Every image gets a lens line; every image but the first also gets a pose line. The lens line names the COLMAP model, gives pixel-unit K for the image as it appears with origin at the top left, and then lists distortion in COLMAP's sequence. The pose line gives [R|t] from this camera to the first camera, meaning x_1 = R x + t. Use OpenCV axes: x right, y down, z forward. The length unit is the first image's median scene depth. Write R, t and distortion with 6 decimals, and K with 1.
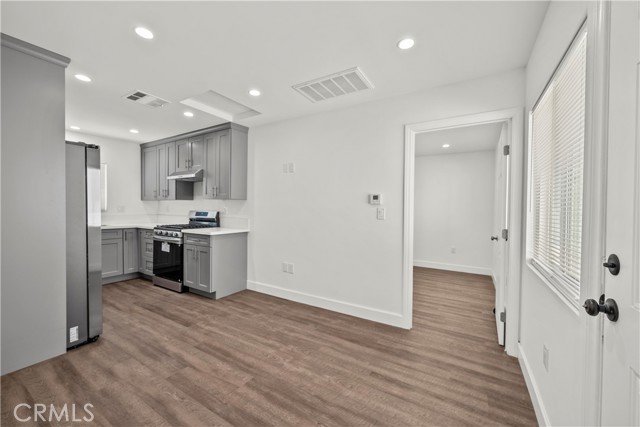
lens RADIAL K [[253.2, 0, 323.1], [0, 253.2, 214.7], [0, 0, 1]] dist [0.000090, -0.000025]
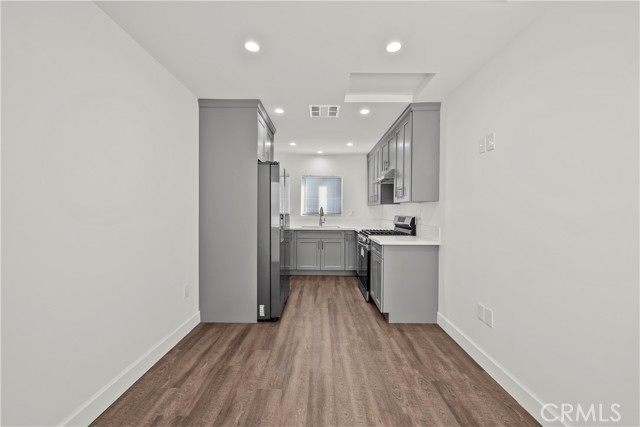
lens RADIAL K [[253.2, 0, 316.4], [0, 253.2, 214.3], [0, 0, 1]] dist [0.000090, -0.000025]
pose [[0.502187, 0.005057, -0.864744, 0.173544], [-0.021507, 0.999747, -0.006643, -0.010860], [0.864492, 0.021934, 0.502168, 0.368025]]
